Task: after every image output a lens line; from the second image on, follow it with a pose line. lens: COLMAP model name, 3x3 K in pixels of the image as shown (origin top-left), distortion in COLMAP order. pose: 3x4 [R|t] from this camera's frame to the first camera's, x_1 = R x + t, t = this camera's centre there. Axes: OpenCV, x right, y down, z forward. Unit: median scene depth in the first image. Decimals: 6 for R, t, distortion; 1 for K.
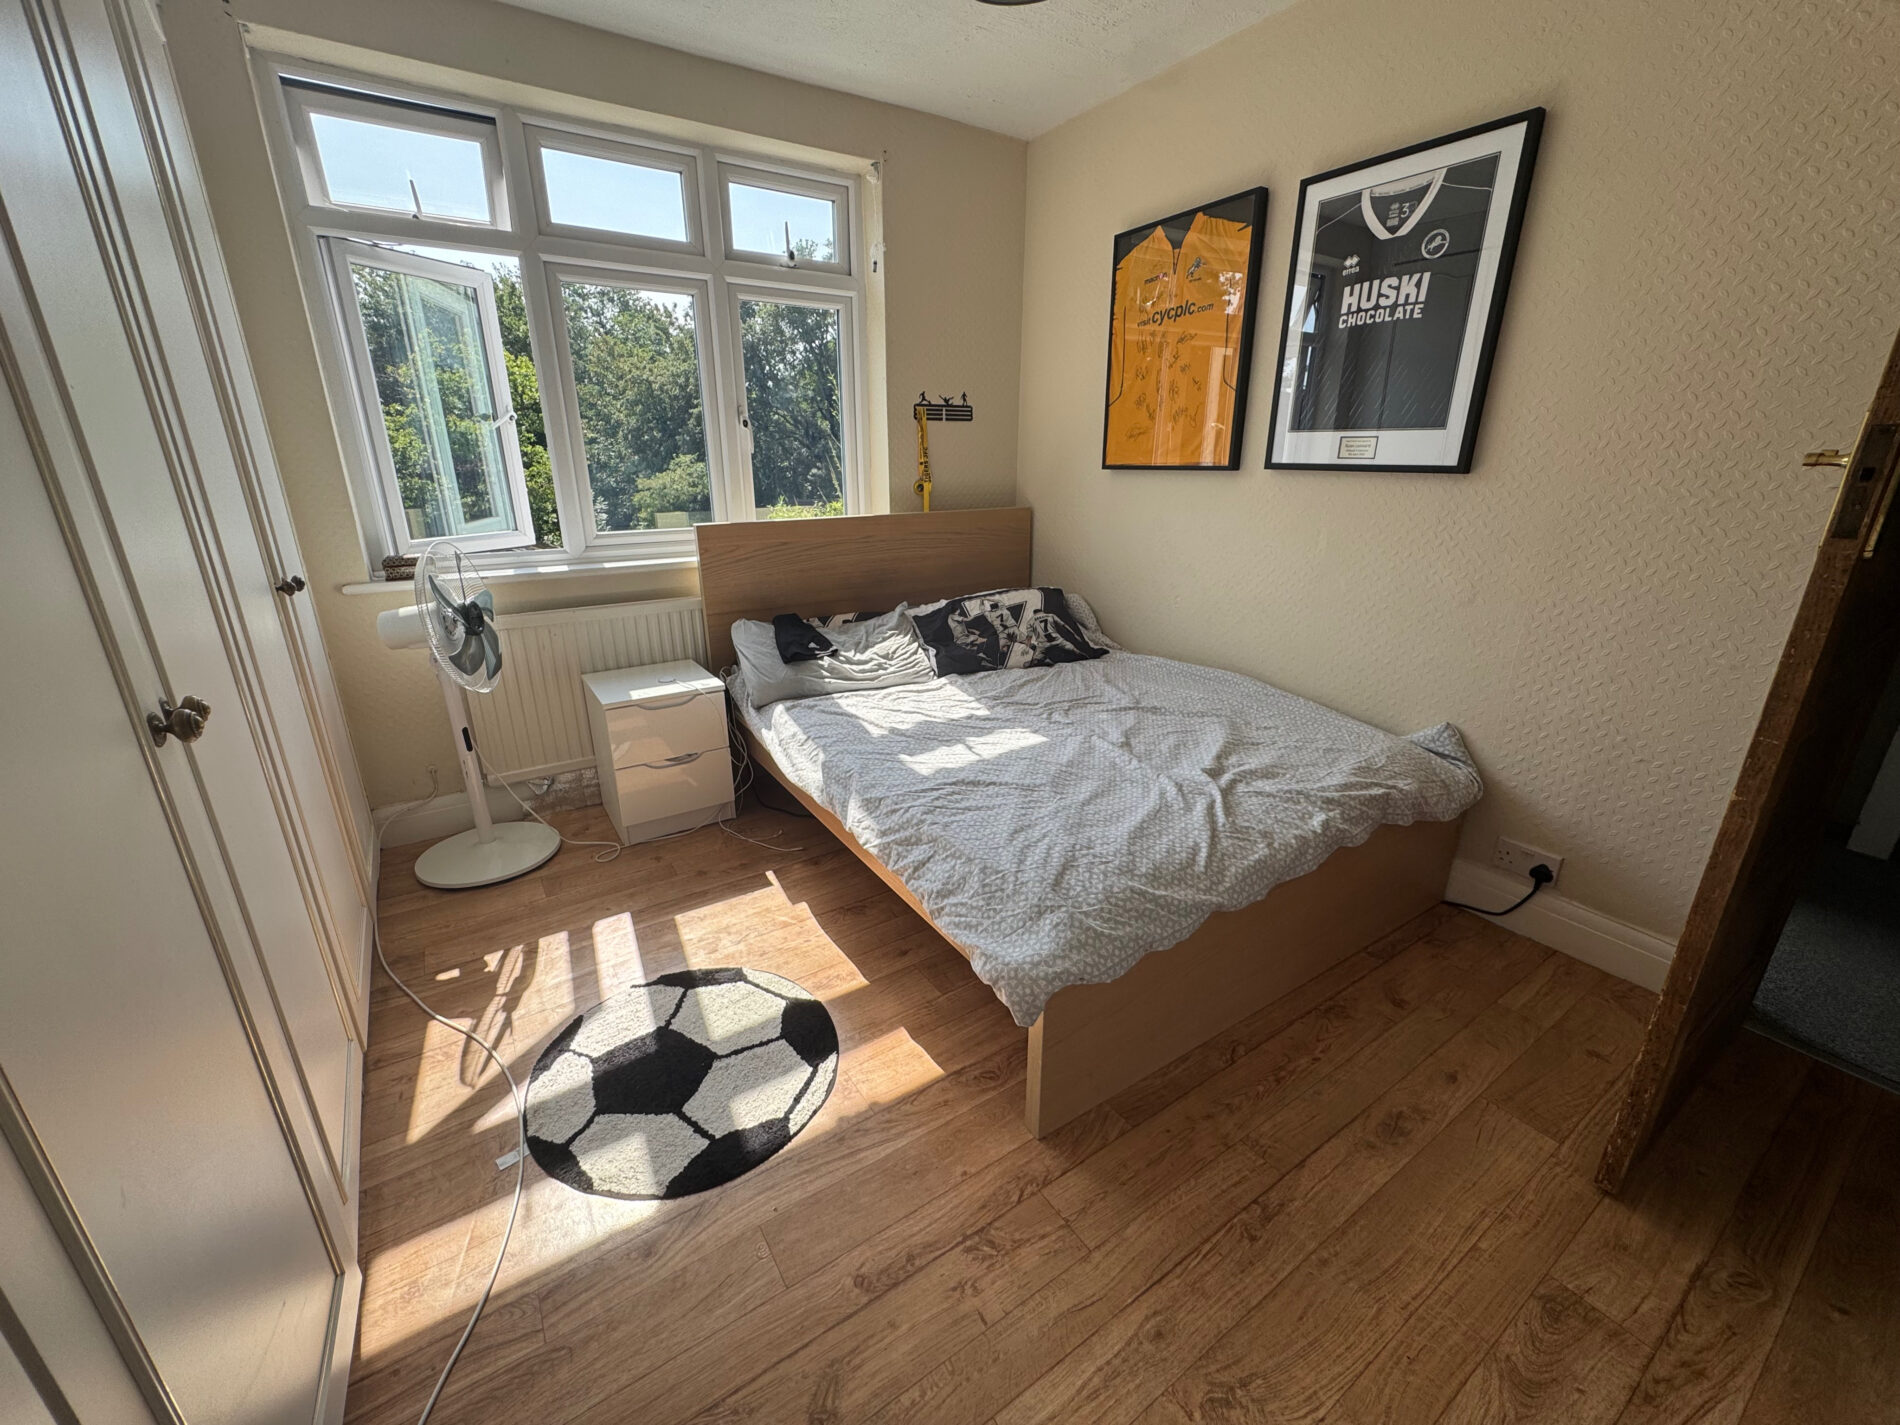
lens RADIAL K [[762.3, 0, 950.0], [0, 762.3, 712.5], [0, 0, 1]] dist [-0.002060, -0.000216]
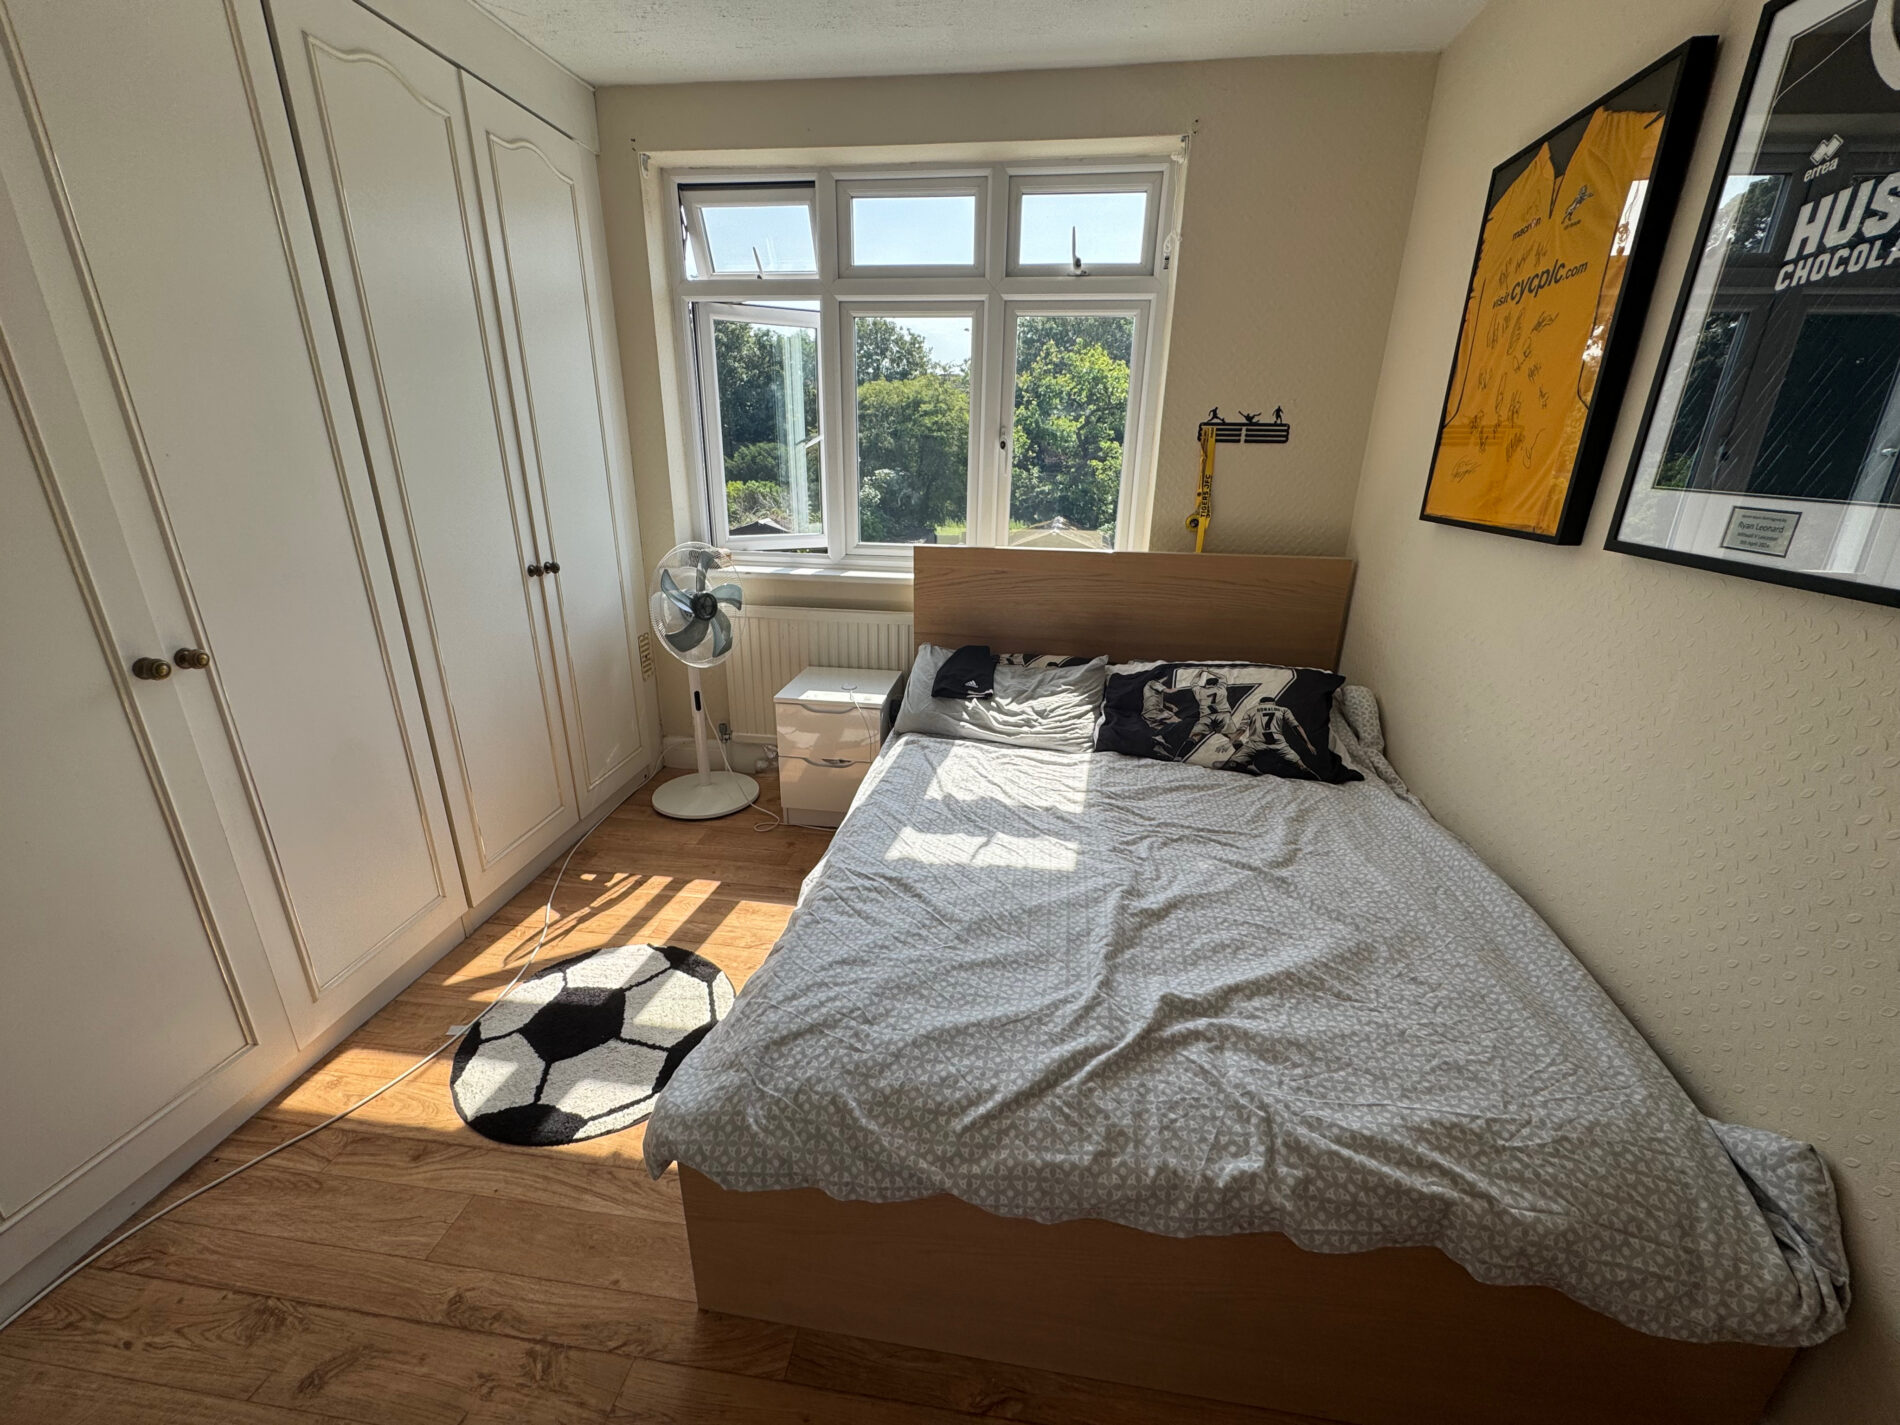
lens RADIAL K [[762.3, 0, 950.0], [0, 762.3, 712.5], [0, 0, 1]] dist [-0.002060, -0.000216]
pose [[0.754739, 0.231931, -0.613659, 0.411467], [-0.228524, 0.969780, 0.085465, -0.136276], [0.614936, 0.075732, 0.784932, 0.260844]]
